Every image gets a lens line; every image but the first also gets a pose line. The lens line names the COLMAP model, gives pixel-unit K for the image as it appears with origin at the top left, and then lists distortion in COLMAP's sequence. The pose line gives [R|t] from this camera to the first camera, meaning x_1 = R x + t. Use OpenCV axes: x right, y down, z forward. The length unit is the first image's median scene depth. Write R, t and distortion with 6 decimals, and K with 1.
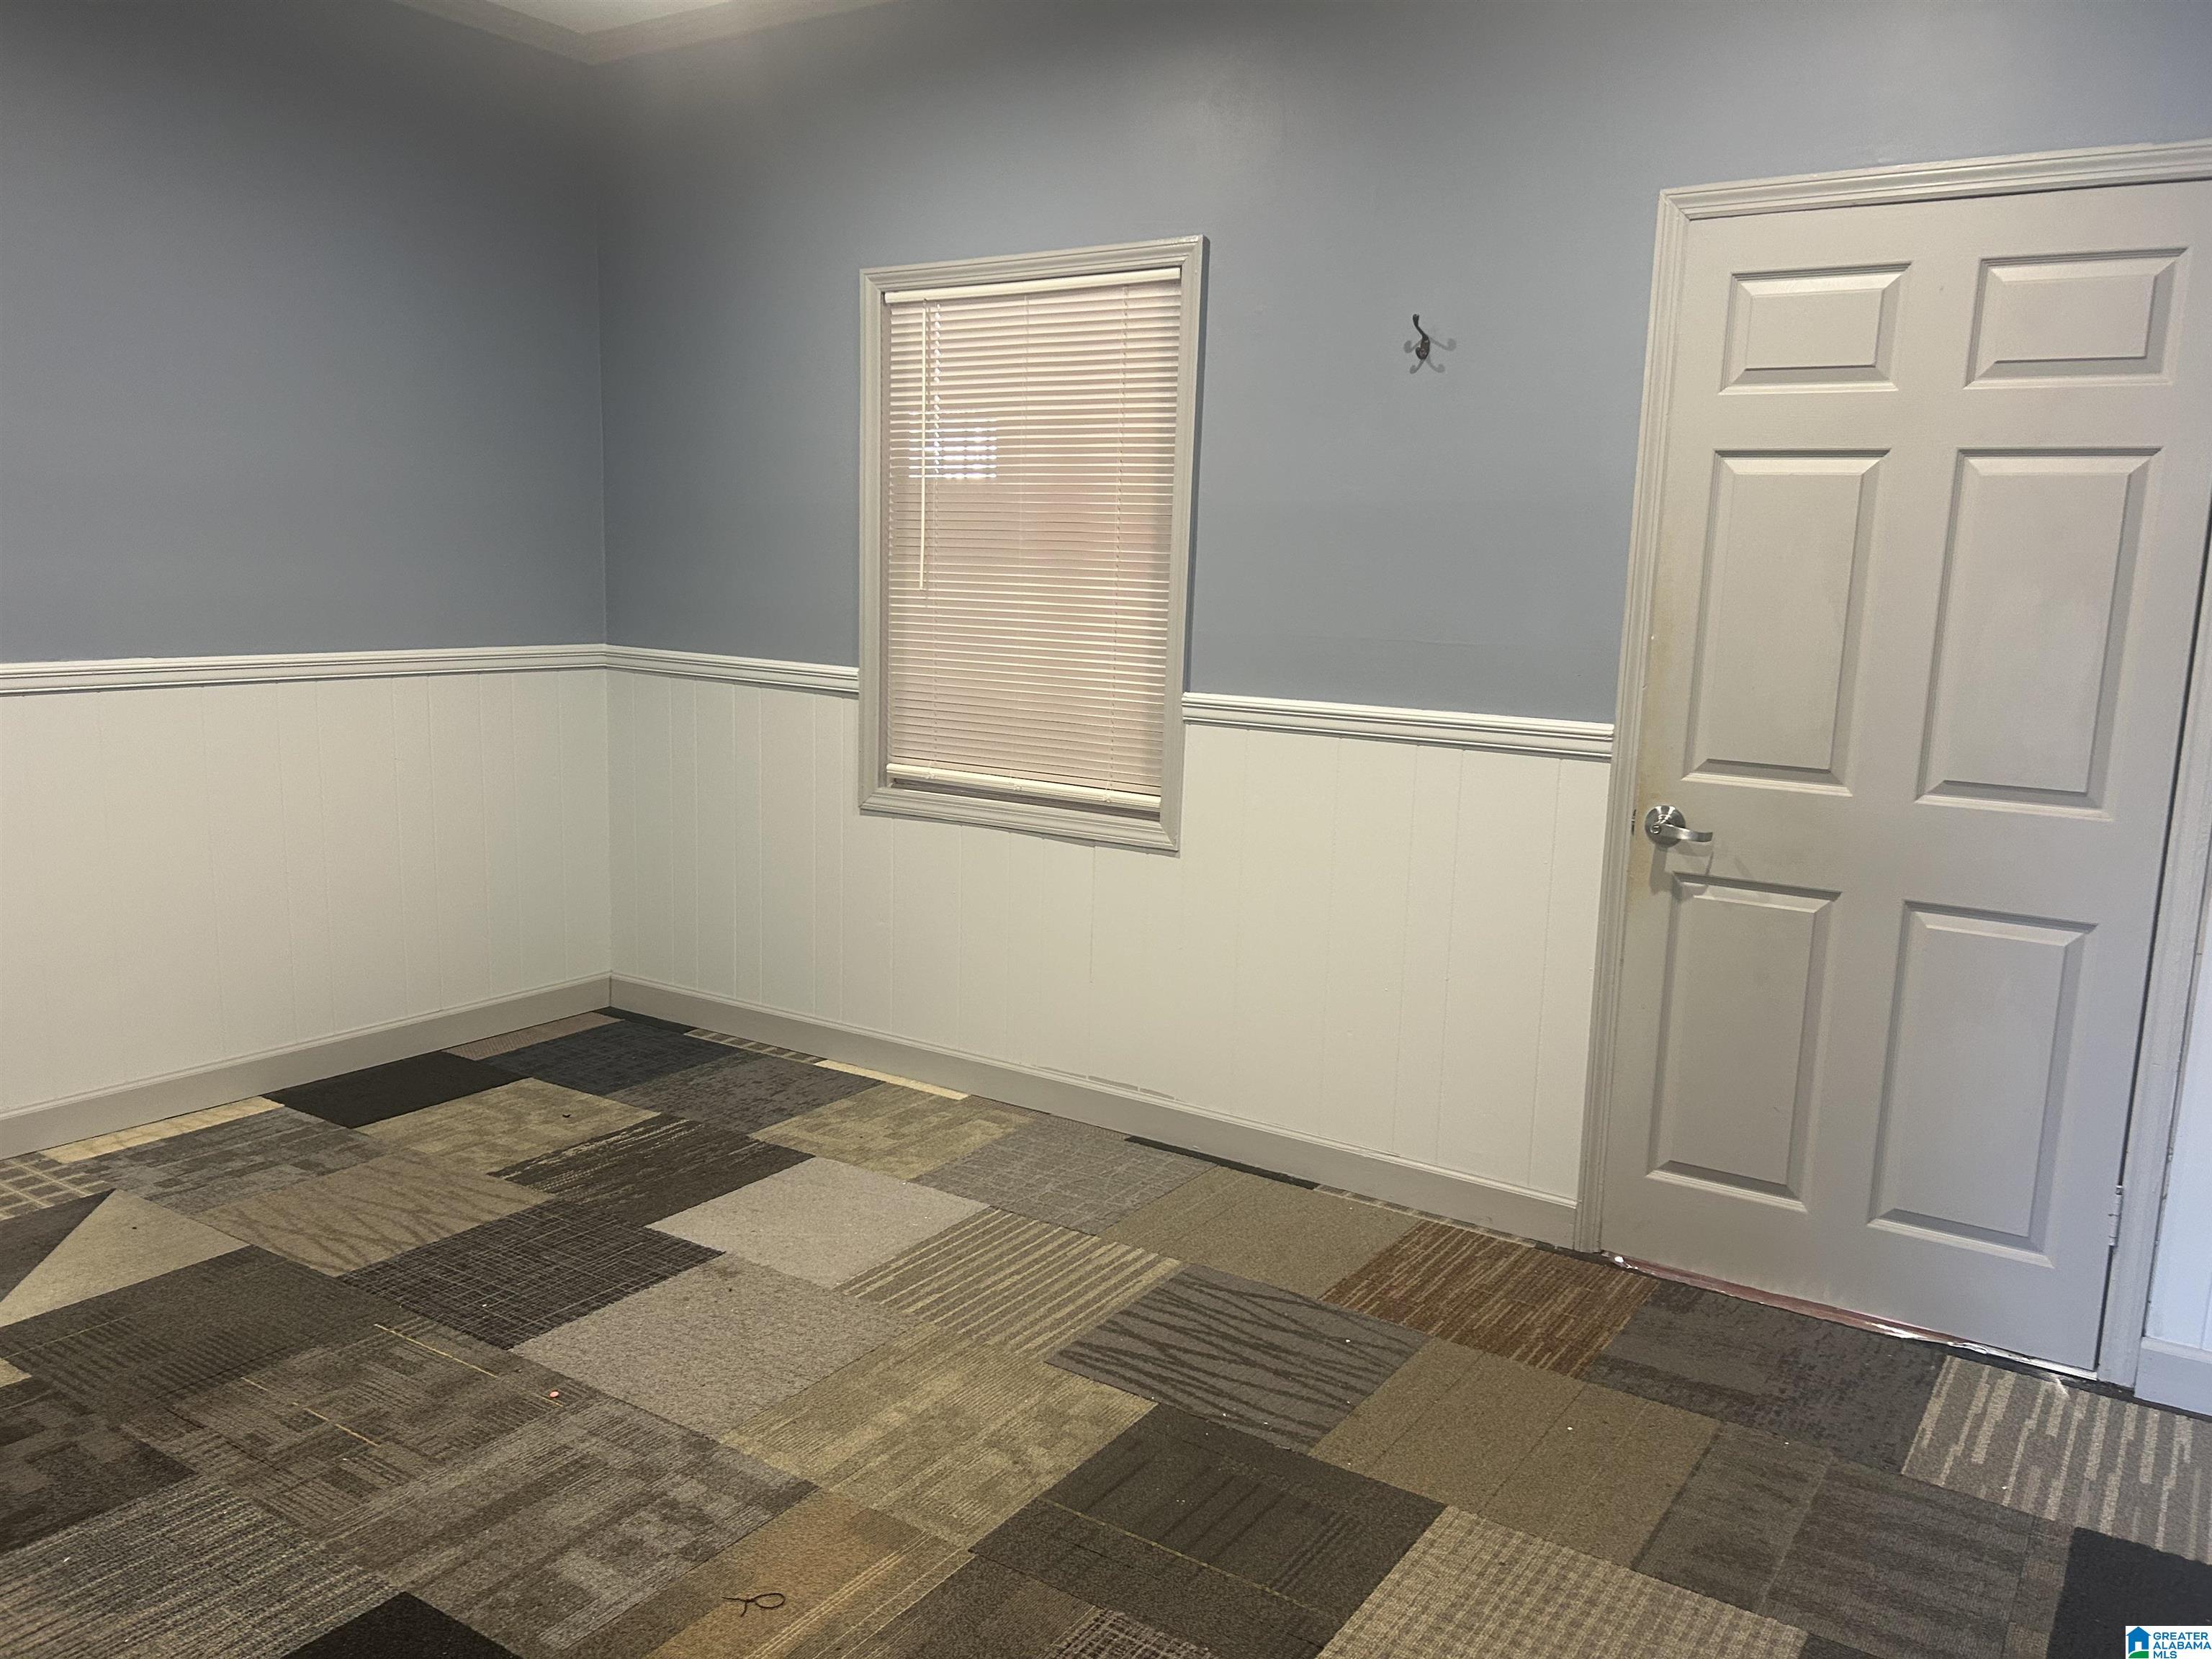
lens RADIAL K [[1657.8, 0, 1105.7], [0, 1657.8, 794.4], [0, 0, 1]] dist [0.050953, -0.051385]
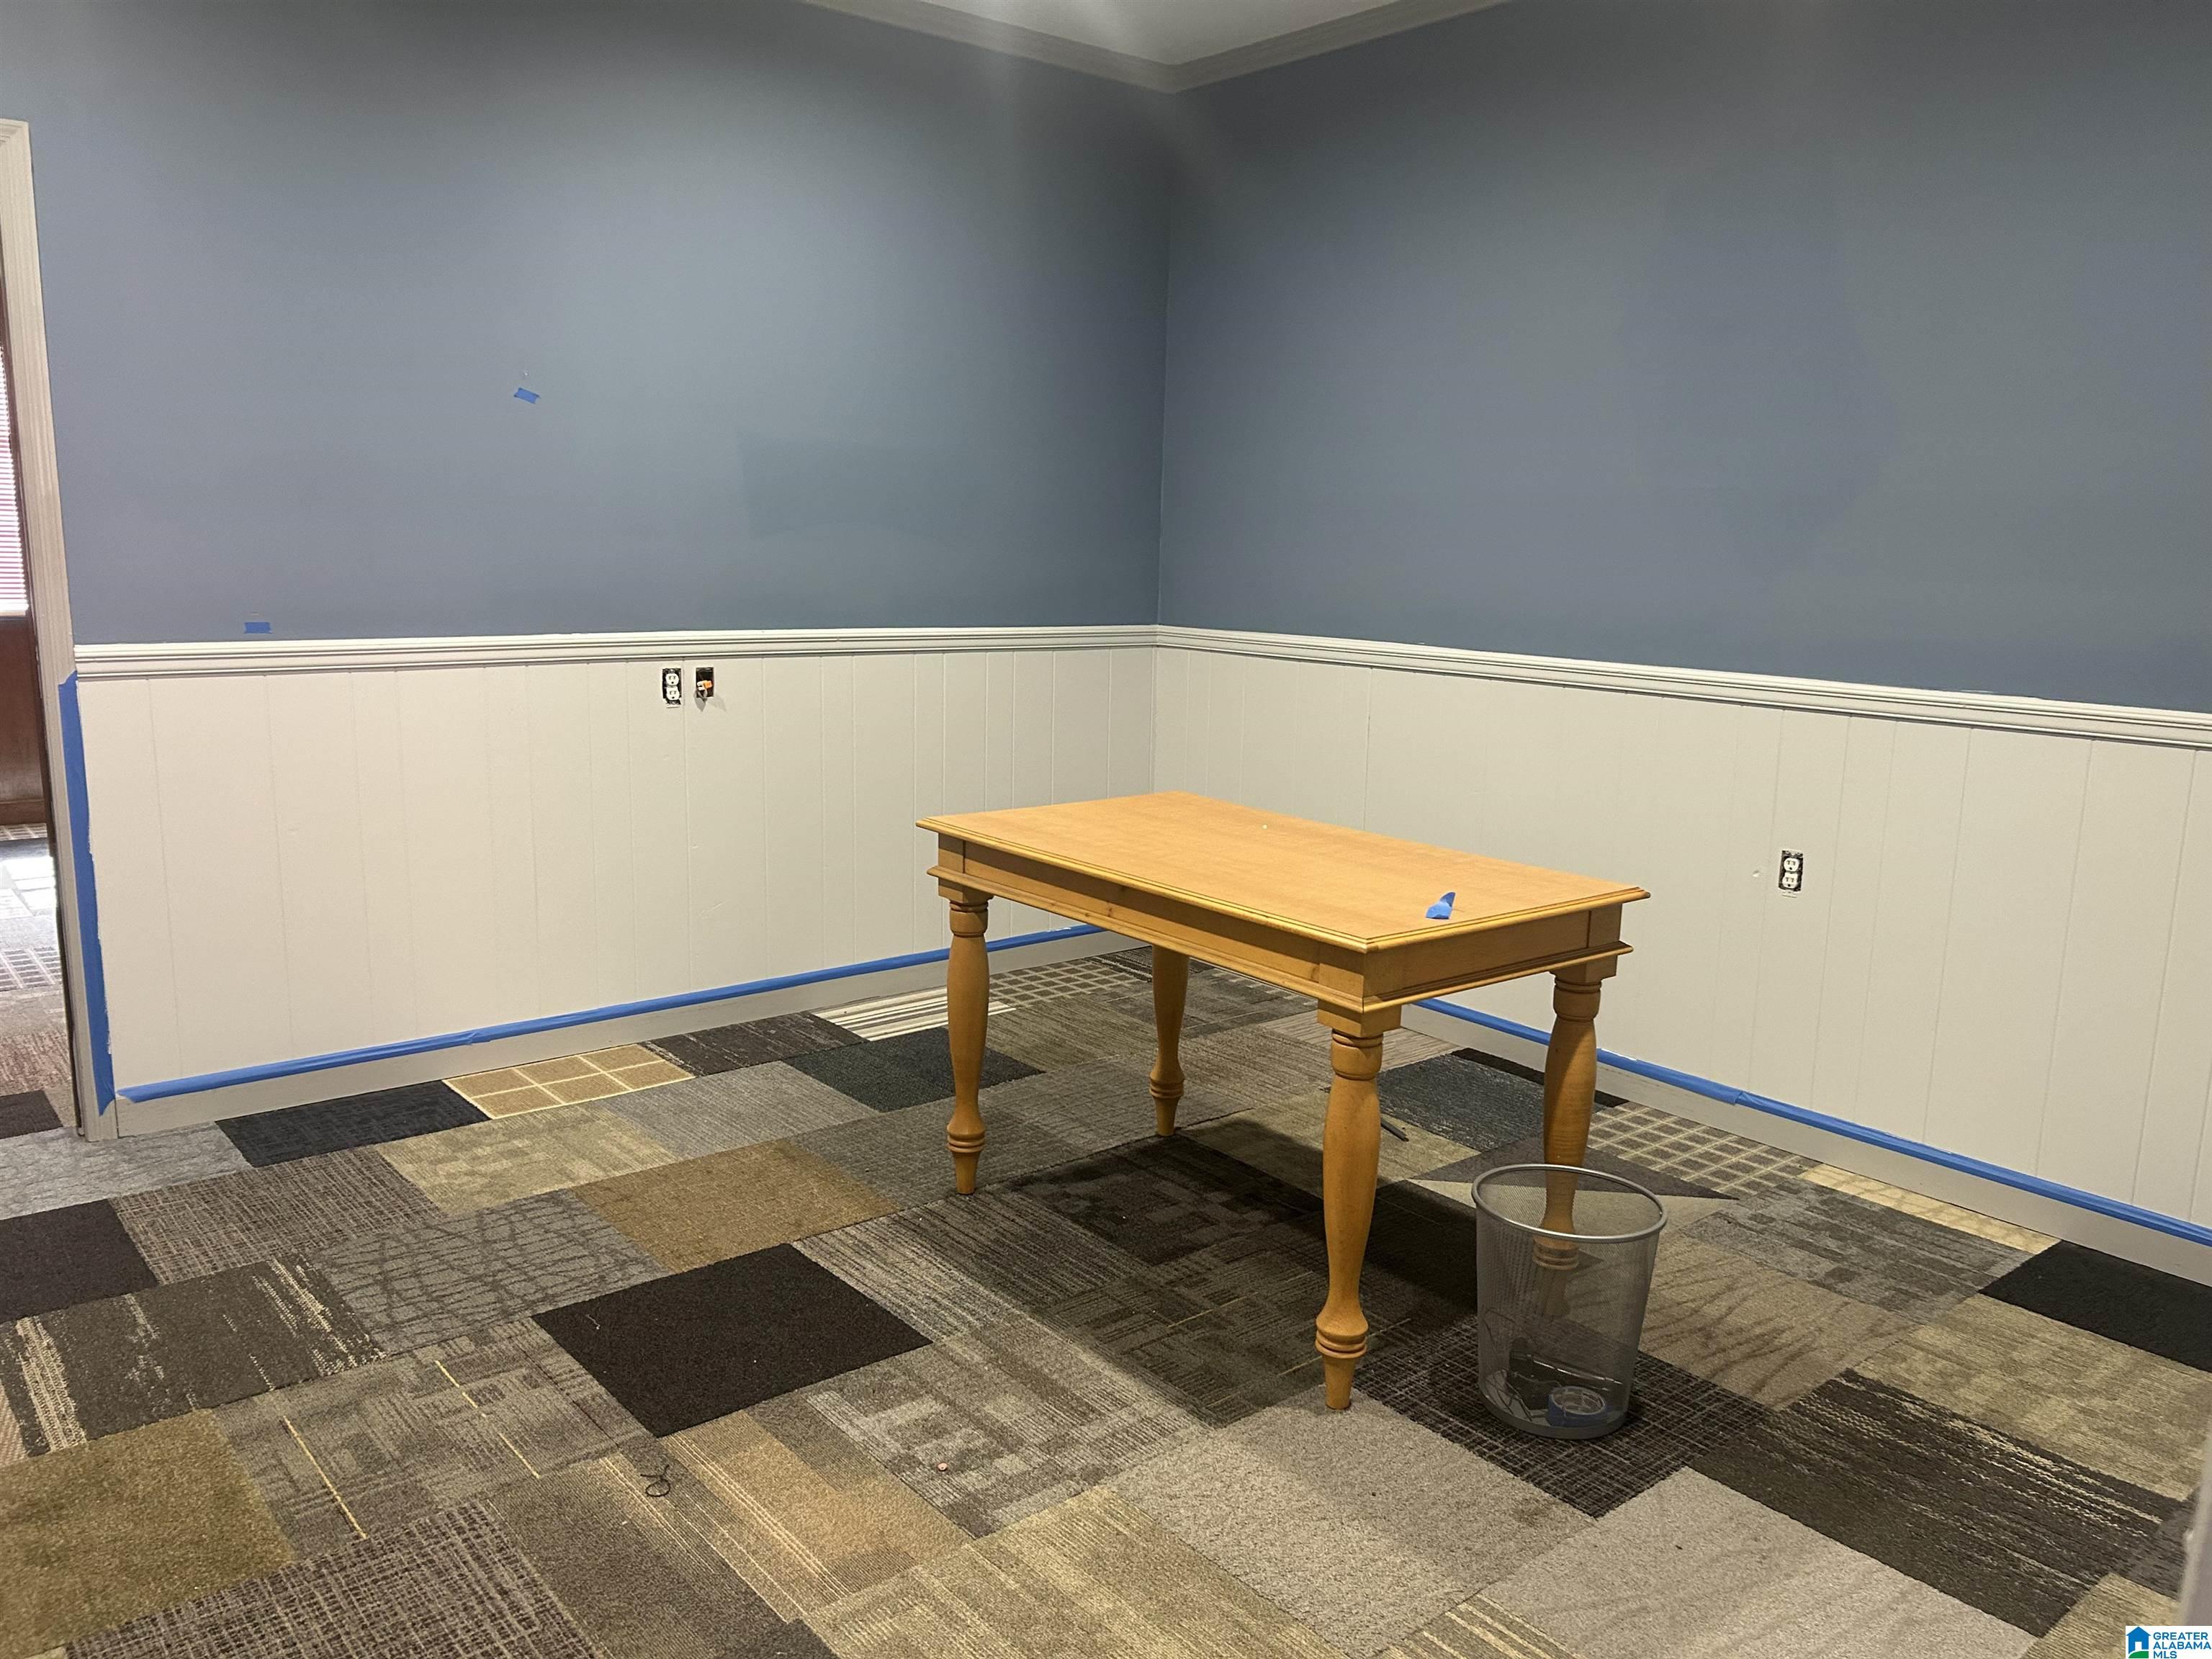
lens RADIAL K [[1657.8, 0, 1087.8], [0, 1657.8, 831.5], [0, 0, 1]] dist [0.050953, -0.051385]
pose [[-0.273219, 0.141283, -0.951520, 0.618101], [-0.169746, 0.966552, 0.192256, -0.147290], [0.946857, 0.214045, -0.240099, 1.164069]]
